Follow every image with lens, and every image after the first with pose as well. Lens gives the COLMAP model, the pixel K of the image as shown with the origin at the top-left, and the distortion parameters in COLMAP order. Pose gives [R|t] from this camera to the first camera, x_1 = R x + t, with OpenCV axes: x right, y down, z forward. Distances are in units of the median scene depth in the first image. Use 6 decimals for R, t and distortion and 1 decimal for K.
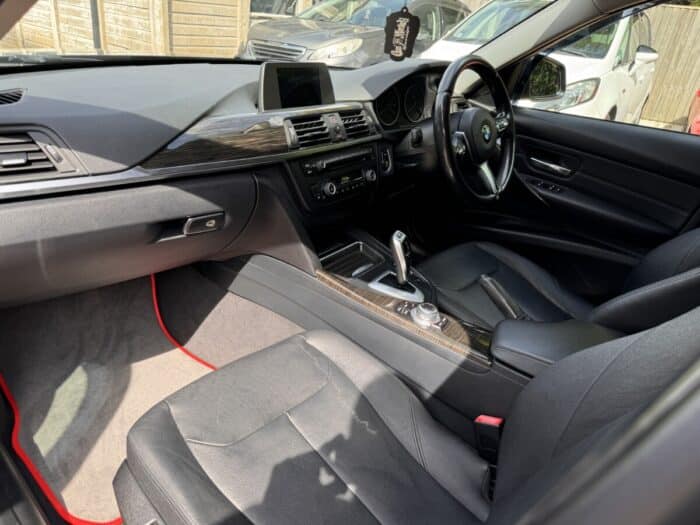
lens RADIAL K [[491.9, 0, 348.1], [0, 491.9, 266.0], [0, 0, 1]] dist [0.070392, -0.094892]
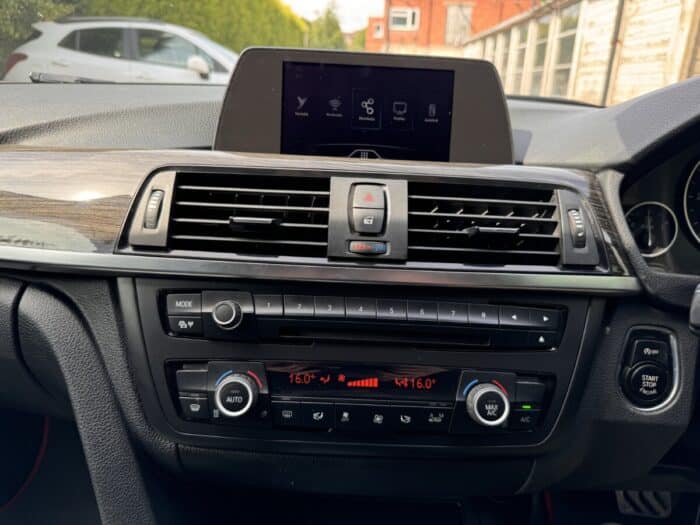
lens RADIAL K [[491.9, 0, 348.1], [0, 491.9, 266.0], [0, 0, 1]] dist [0.070392, -0.094892]
pose [[0.577464, 0.176968, -0.797006, 0.207437], [-0.346498, 0.937065, -0.042985, -0.212655], [0.739239, 0.300983, 0.602440, 0.735378]]
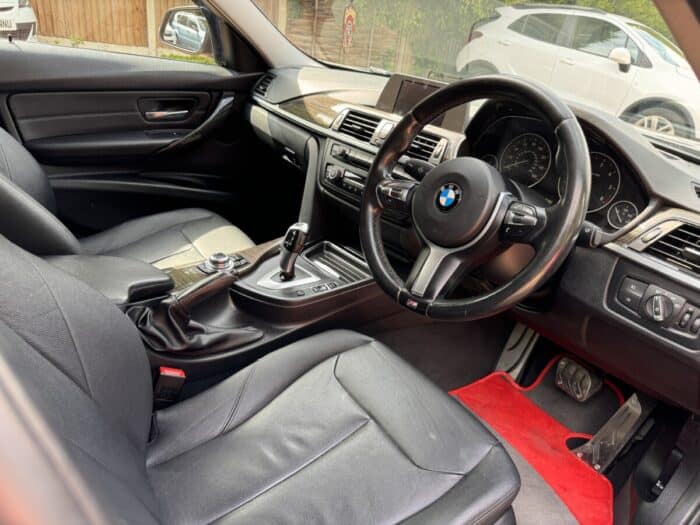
lens RADIAL K [[491.9, 0, 348.1], [0, 491.9, 266.0], [0, 0, 1]] dist [0.070392, -0.094892]
pose [[-0.187792, 0.290406, -0.938295, 0.924103], [-0.582011, 0.736616, 0.344471, -0.353213], [0.791200, 0.610787, 0.030689, 0.982015]]
